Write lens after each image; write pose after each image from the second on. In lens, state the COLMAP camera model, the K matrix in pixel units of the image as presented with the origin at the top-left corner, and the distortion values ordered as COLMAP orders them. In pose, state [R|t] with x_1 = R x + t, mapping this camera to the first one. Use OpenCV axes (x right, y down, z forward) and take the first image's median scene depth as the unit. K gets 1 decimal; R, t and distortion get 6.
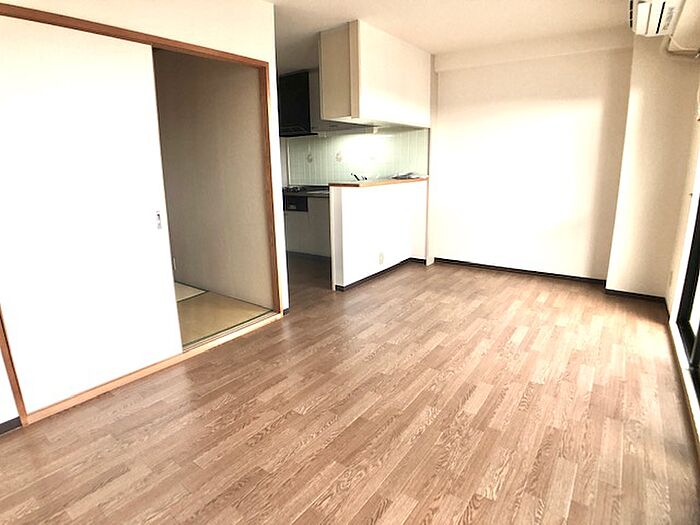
lens RADIAL K [[380.6, 0, 350.0], [0, 380.6, 262.5], [0, 0, 1]] dist [-0.039551, 0.000954]
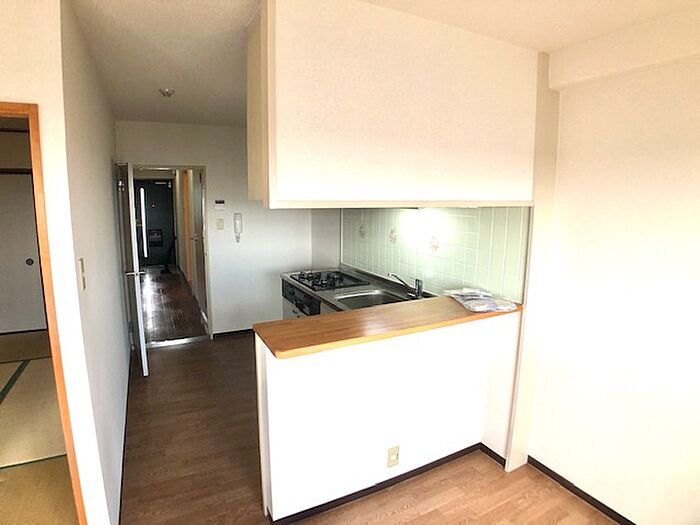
lens RADIAL K [[380.6, 0, 350.0], [0, 380.6, 262.5], [0, 0, 1]] dist [-0.039551, 0.000954]
pose [[0.894034, 0.100281, -0.436632, 0.229567], [-0.131890, 0.990349, -0.042600, -0.245060], [0.428146, 0.095674, 0.898631, 0.505242]]
